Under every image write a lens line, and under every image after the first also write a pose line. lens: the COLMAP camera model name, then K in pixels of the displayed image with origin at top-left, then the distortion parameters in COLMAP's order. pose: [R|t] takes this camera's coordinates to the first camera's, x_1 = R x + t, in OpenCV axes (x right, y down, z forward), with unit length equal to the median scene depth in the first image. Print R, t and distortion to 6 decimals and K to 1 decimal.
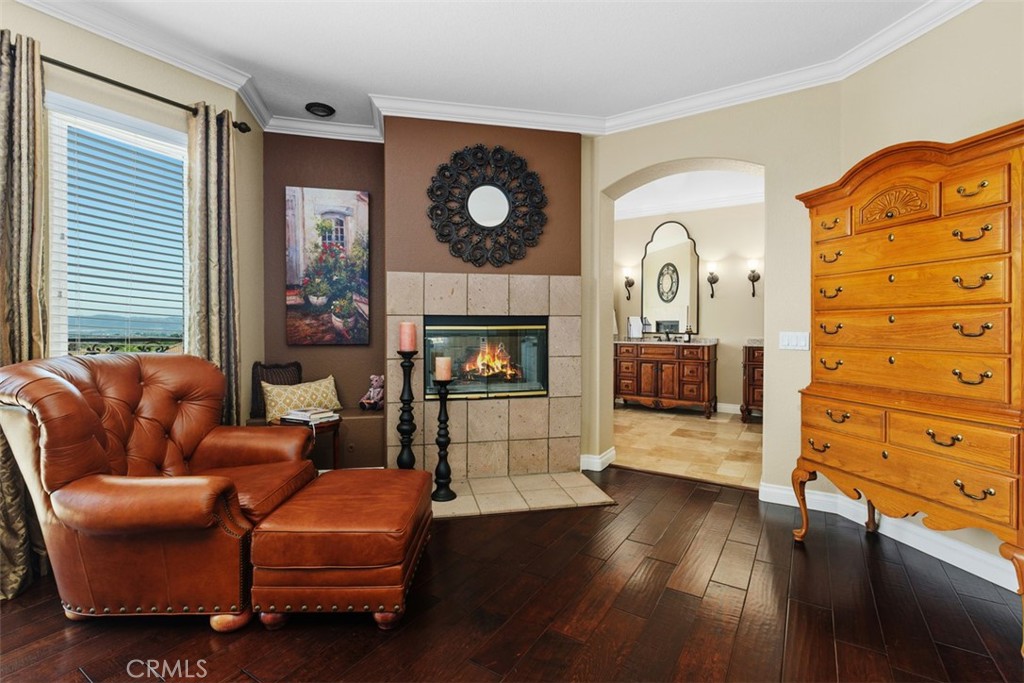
lens RADIAL K [[476.3, 0, 513.6], [0, 476.3, 323.5], [0, 0, 1]] dist [-0.000156, 0.000092]
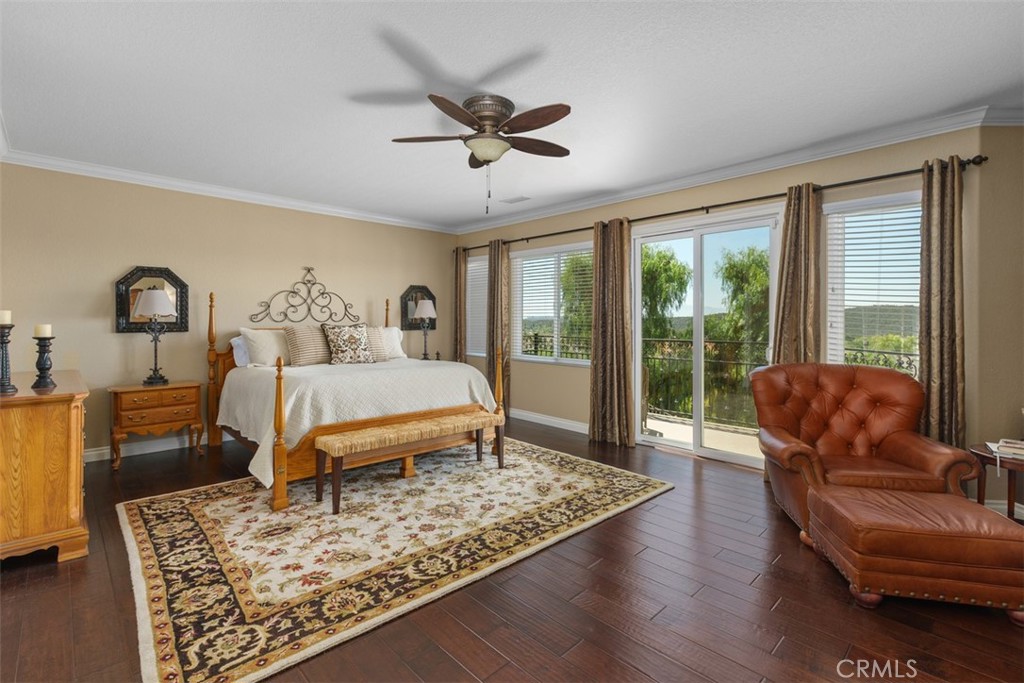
lens RADIAL K [[476.3, 0, 513.6], [0, 476.3, 323.5], [0, 0, 1]] dist [-0.000156, 0.000092]
pose [[-0.246617, -0.001240, -0.969112, 0.576811], [-0.003933, 0.999992, -0.000279, -0.040181], [0.969105, 0.003743, -0.246620, 0.219020]]
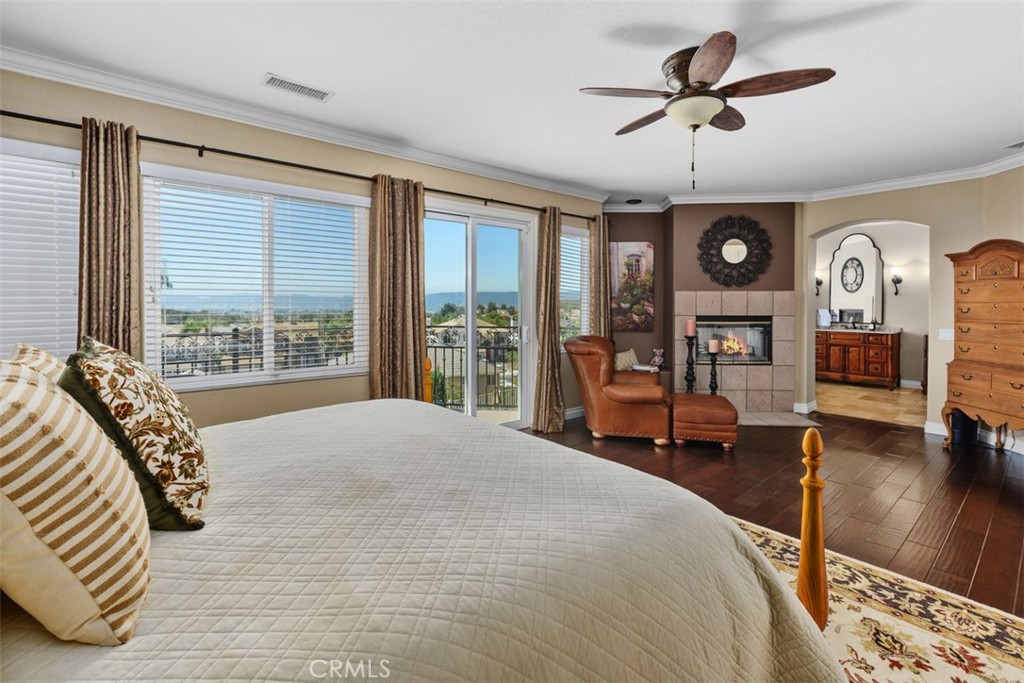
lens RADIAL K [[479.2, 0, 509.1], [0, 479.2, 304.0], [0, 0, 1]] dist [-0.000220, -0.000811]
pose [[0.955615, 0.000690, -0.294616, -0.307066], [0.000897, 0.999986, 0.005253, -0.065851], [0.294616, -0.005284, 0.955601, -0.839566]]
